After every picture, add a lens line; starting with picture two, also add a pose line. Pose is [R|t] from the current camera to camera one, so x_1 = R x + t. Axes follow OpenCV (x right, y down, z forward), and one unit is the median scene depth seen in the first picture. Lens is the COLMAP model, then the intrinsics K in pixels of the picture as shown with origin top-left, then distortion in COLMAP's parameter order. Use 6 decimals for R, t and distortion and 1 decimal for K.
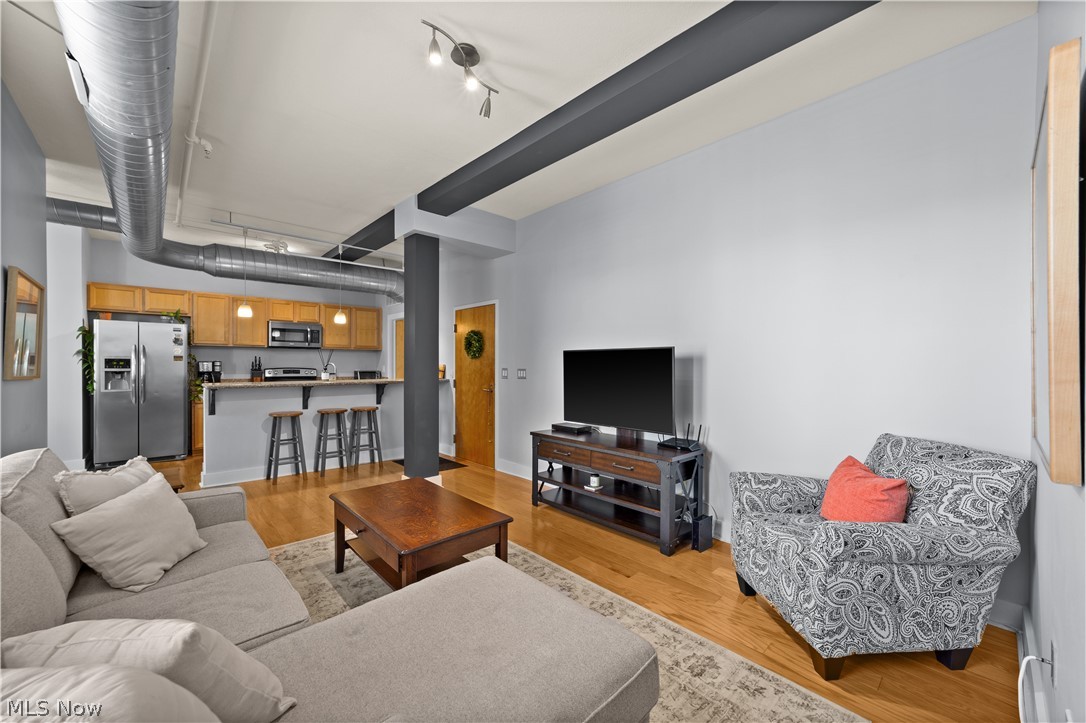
lens RADIAL K [[418.0, 0, 535.2], [0, 418.0, 367.0], [0, 0, 1]] dist [0.000113, 0.000054]
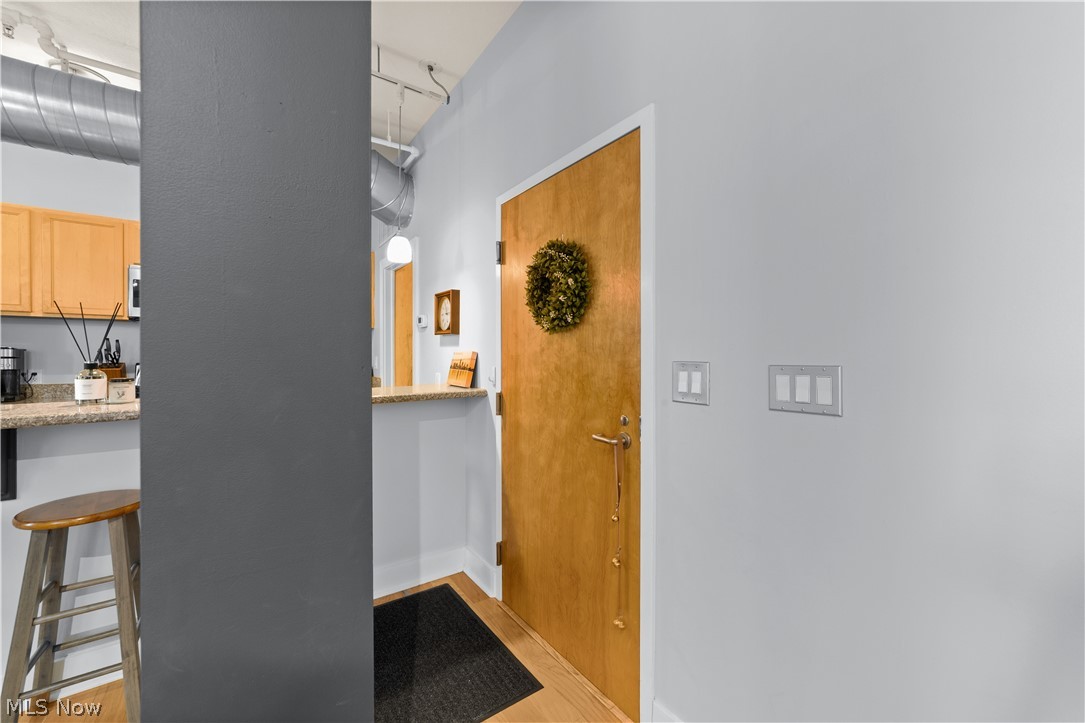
lens RADIAL K [[417.6, 0, 545.3], [0, 417.6, 358.5], [0, 0, 1]] dist [0.000113, 0.000054]
pose [[0.994622, -0.003233, -0.103521, -0.119853], [0.003090, 0.999994, -0.001543, 0.000780], [0.103526, 0.001215, 0.994626, 0.668323]]
